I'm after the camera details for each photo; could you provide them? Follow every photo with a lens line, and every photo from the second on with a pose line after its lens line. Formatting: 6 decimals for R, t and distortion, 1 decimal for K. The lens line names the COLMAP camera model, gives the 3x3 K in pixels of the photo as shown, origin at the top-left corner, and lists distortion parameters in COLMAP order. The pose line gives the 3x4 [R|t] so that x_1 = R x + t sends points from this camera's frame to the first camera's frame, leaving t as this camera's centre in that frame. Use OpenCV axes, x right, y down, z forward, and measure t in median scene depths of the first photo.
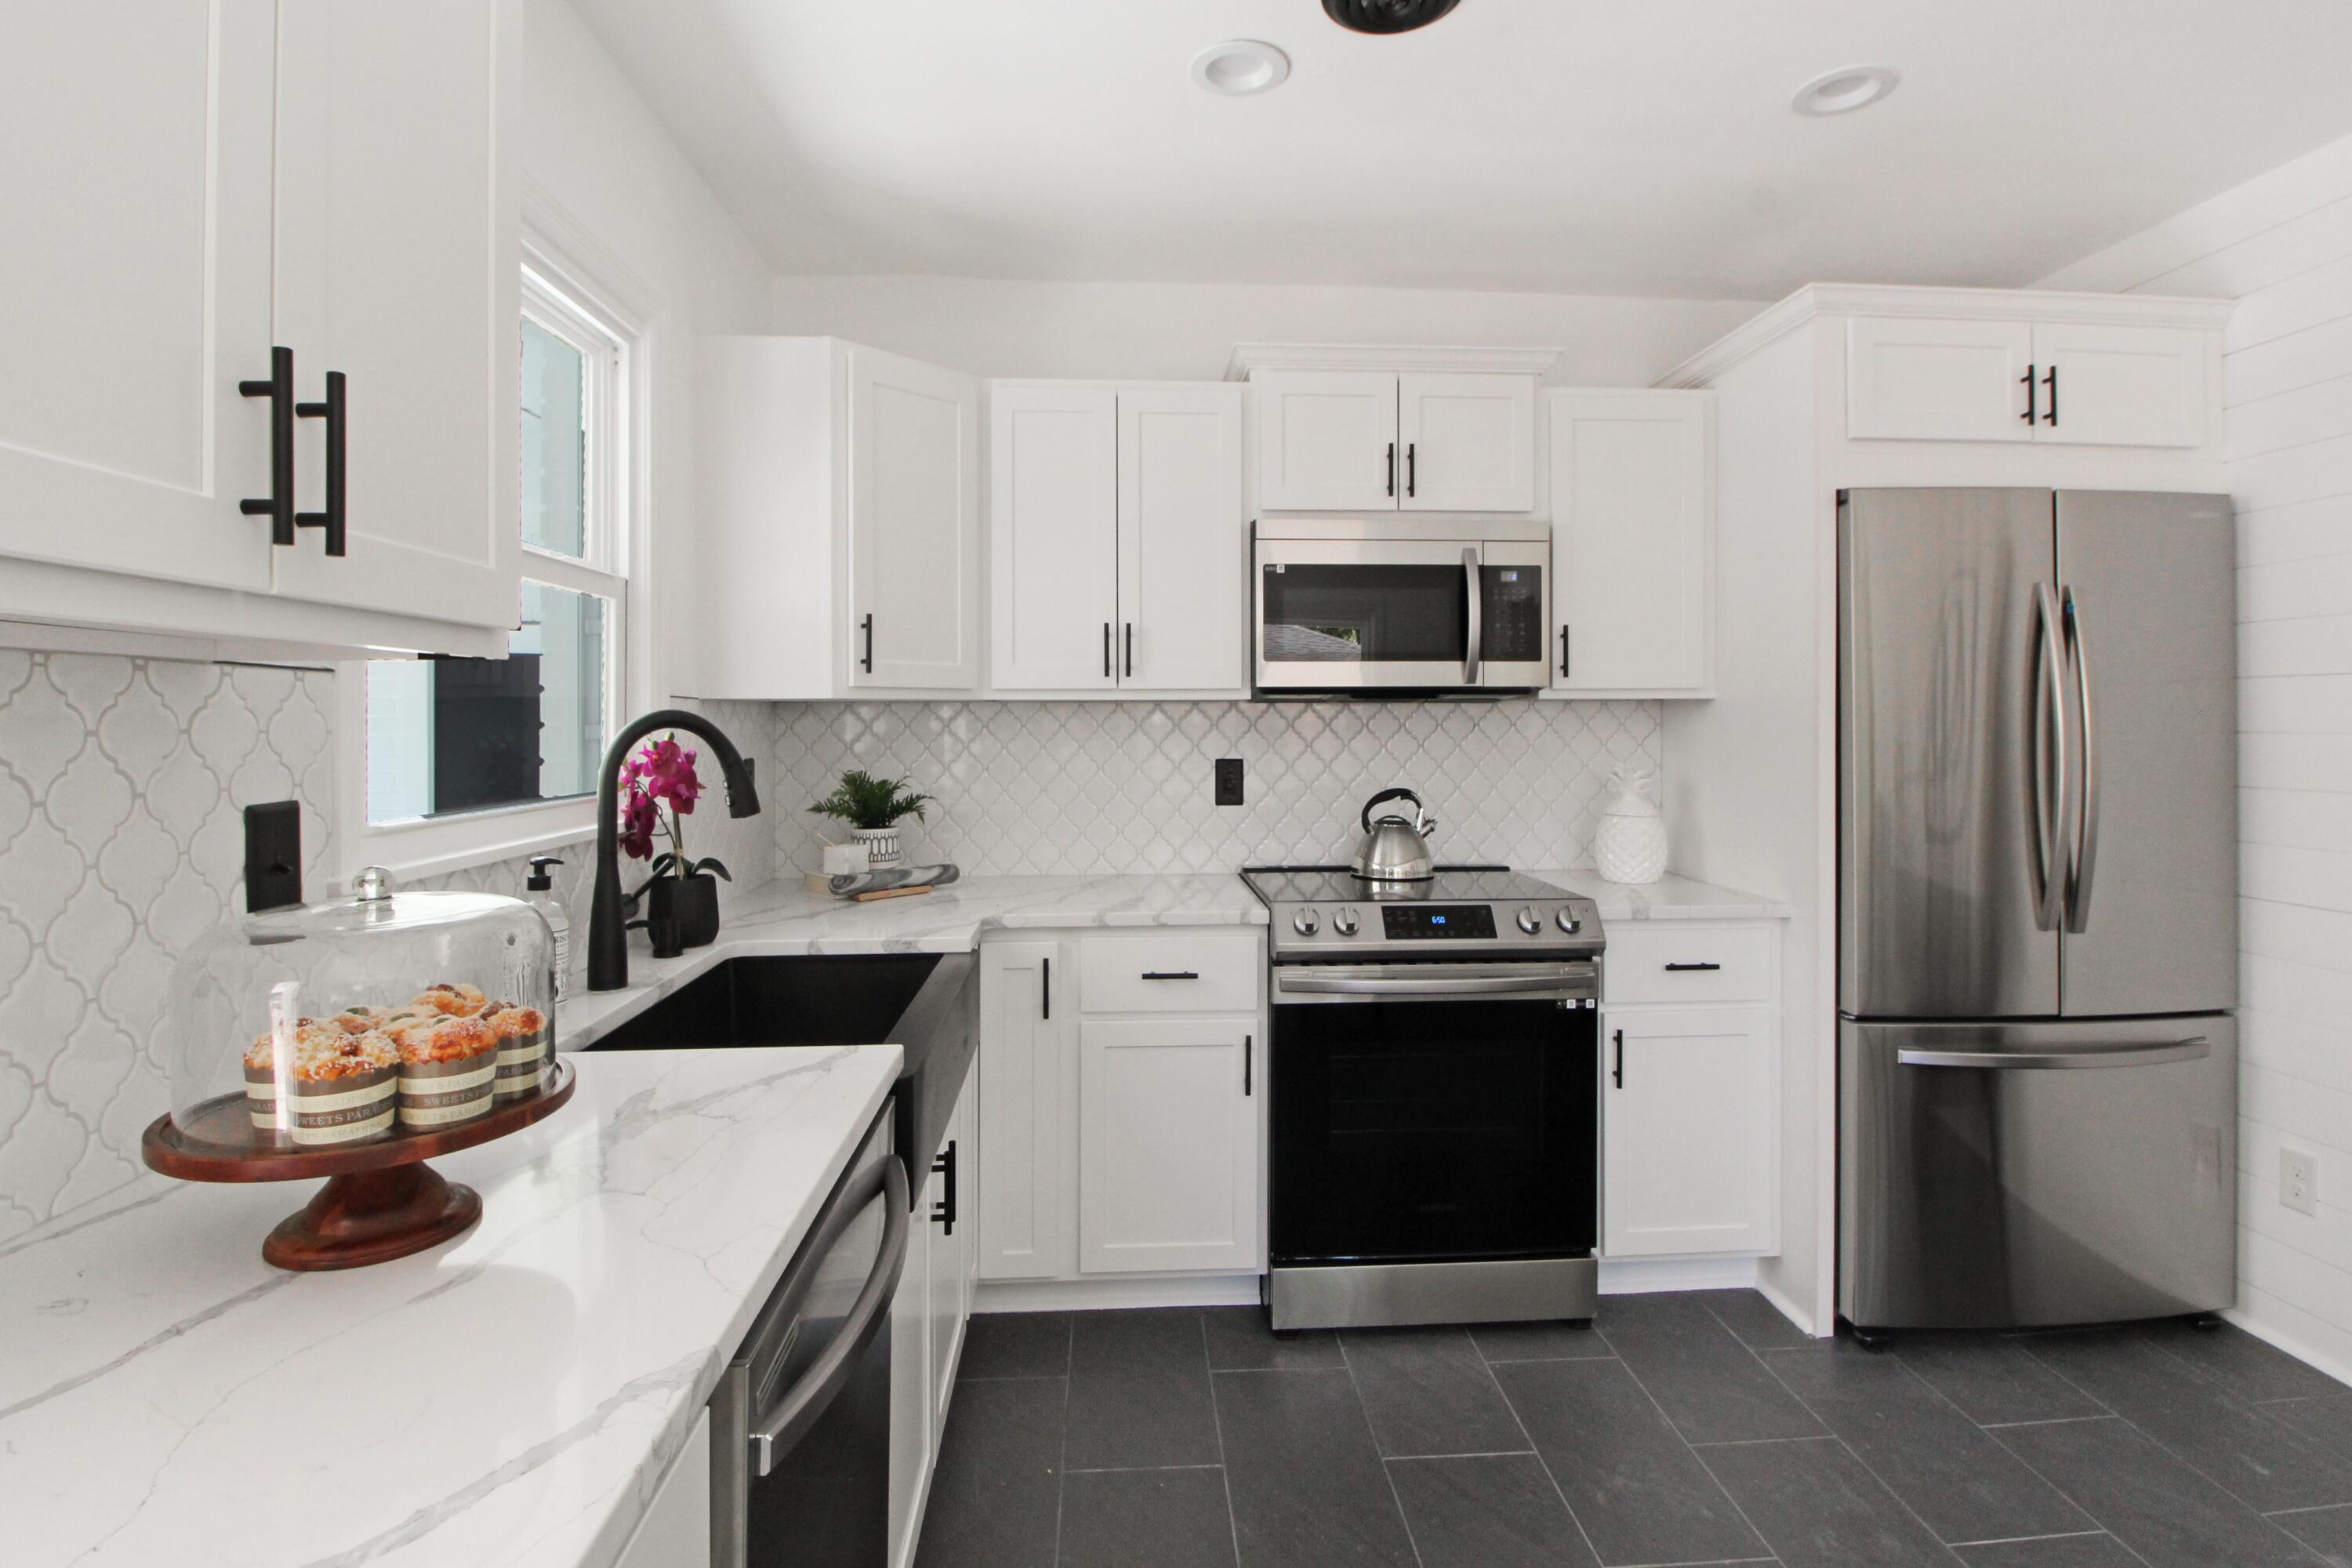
lens RADIAL K [[1236.6, 0, 1174.4], [0, 1236.6, 726.4], [0, 0, 1]] dist [-0.014834, -0.000082]
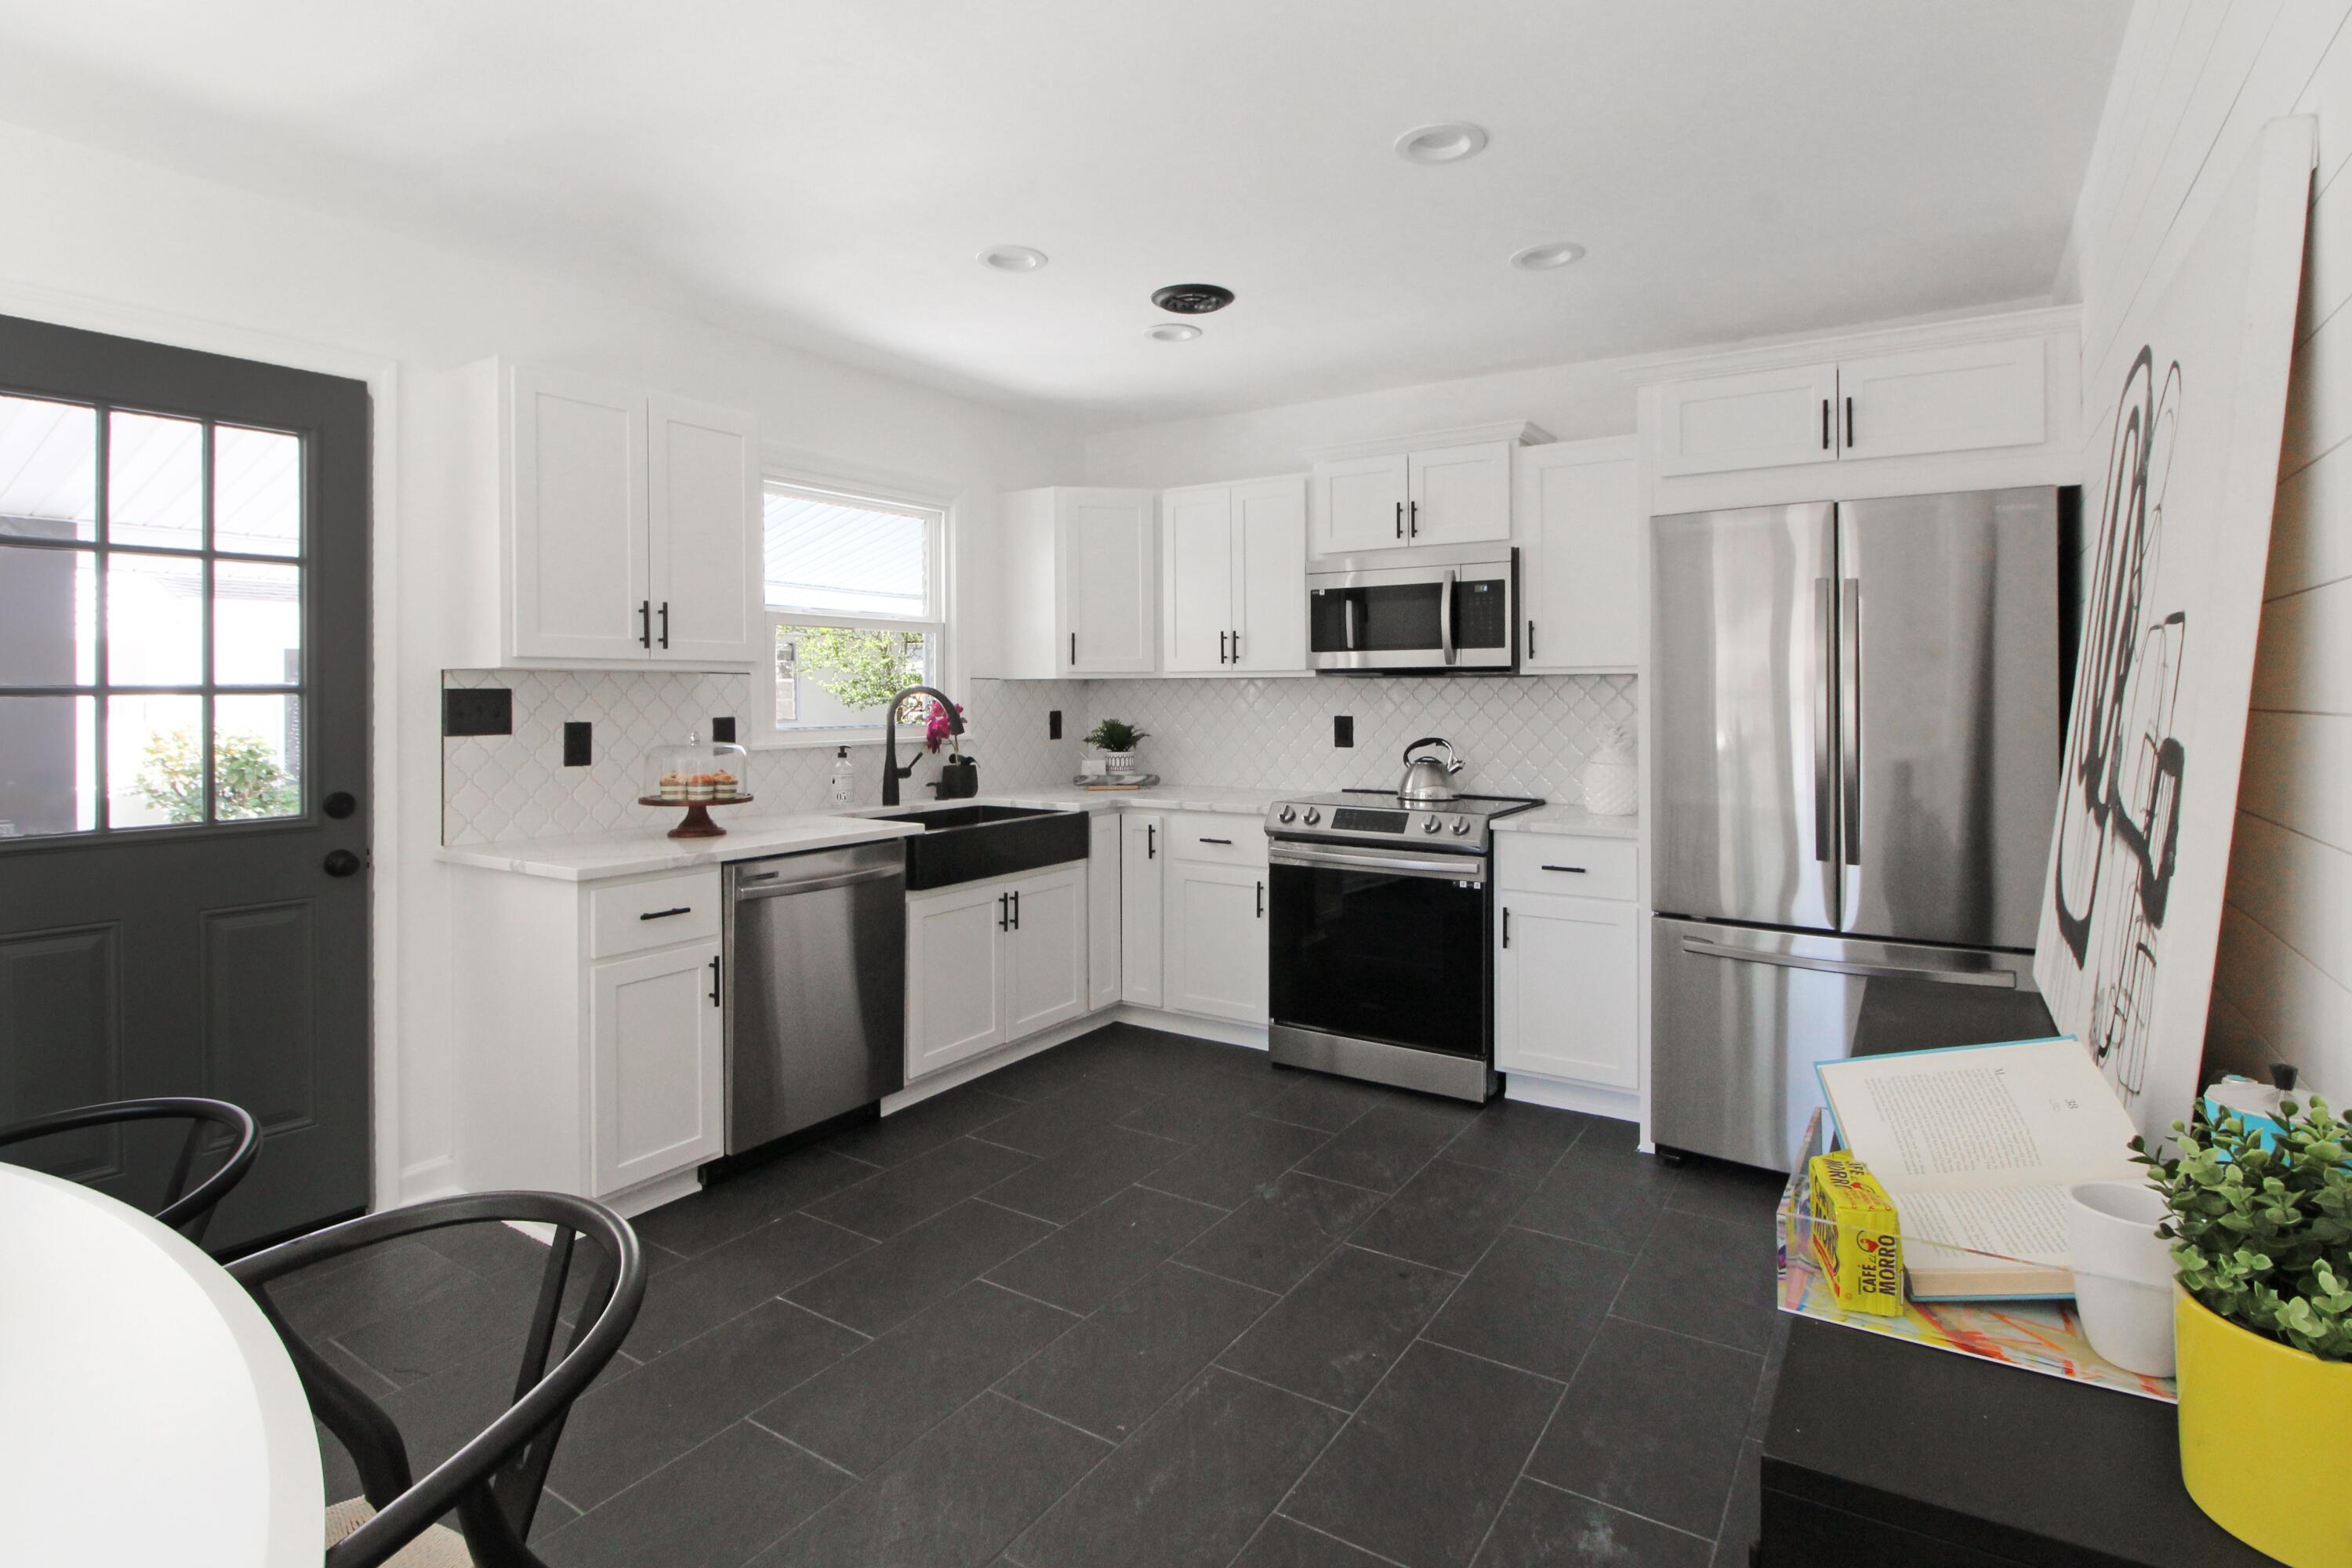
lens RADIAL K [[1204.6, 0, 1176.3], [0, 1204.6, 705.4], [0, 0, 1]] dist [0.016329, 0.000282]
pose [[0.812824, 0.006460, -0.582473, 0.828380], [-0.002240, 0.999966, 0.007964, 0.002574], [0.582505, -0.005169, 0.812811, -0.339337]]
